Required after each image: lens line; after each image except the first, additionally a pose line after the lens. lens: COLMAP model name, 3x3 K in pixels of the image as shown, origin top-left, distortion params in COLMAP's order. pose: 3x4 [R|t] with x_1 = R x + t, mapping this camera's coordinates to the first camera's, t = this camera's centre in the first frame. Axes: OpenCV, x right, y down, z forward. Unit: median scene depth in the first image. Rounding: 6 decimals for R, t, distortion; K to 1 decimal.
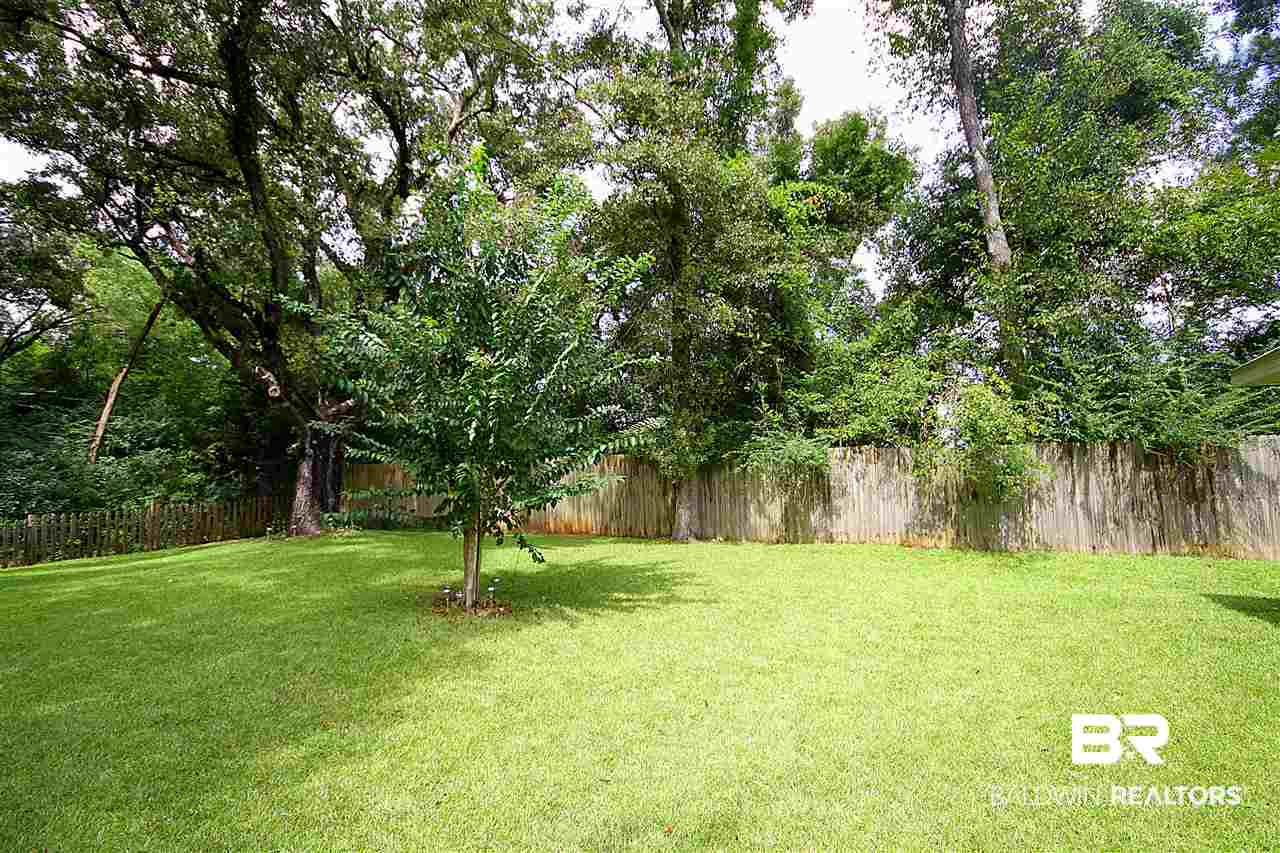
lens RADIAL K [[594.5, 0, 622.3], [0, 594.5, 430.2], [0, 0, 1]] dist [-0.003920, -0.000801]
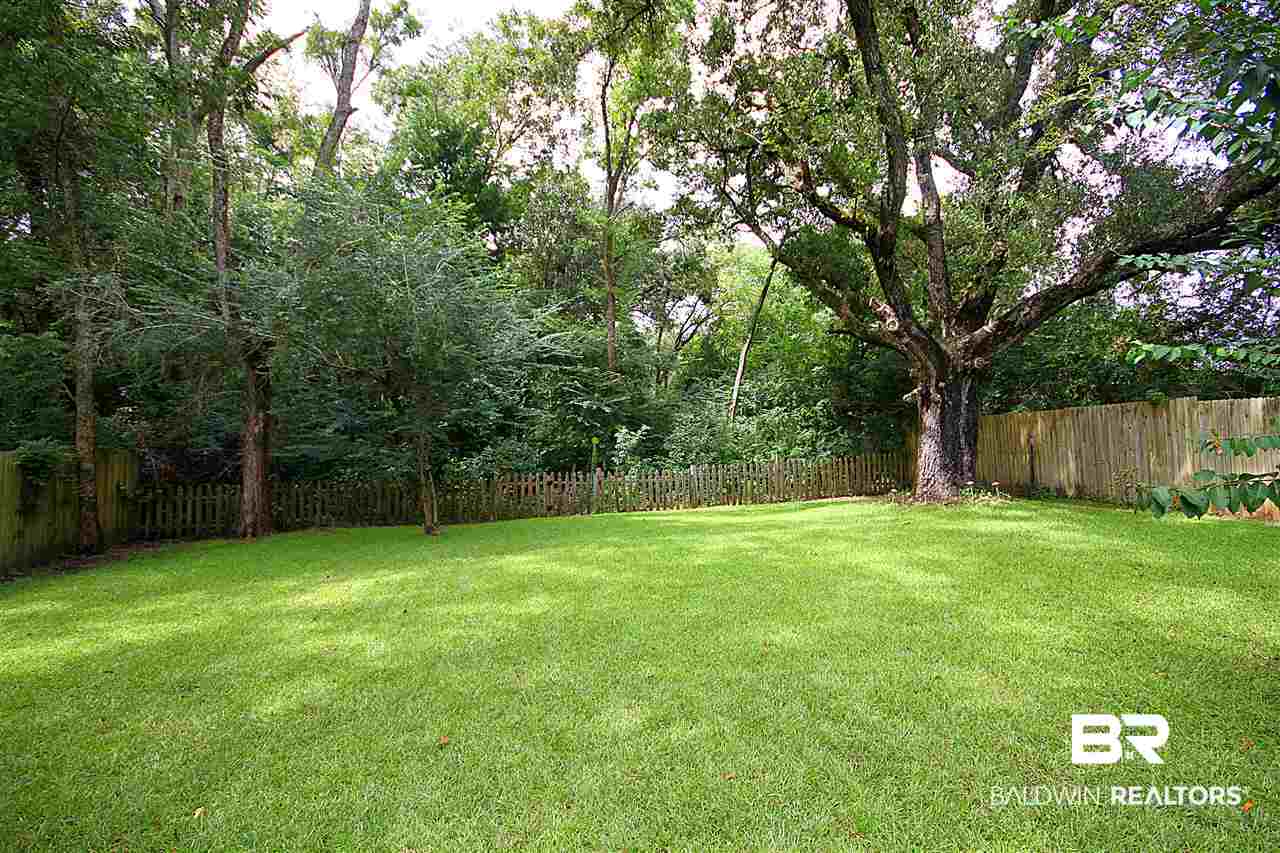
lens RADIAL K [[594.5, 0, 622.3], [0, 594.5, 430.2], [0, 0, 1]] dist [-0.003920, -0.000801]
pose [[0.610462, -0.014352, -0.791915, -0.124116], [0.069111, 0.996988, 0.035206, 0.019090], [0.789024, -0.076222, 0.609615, 0.144753]]
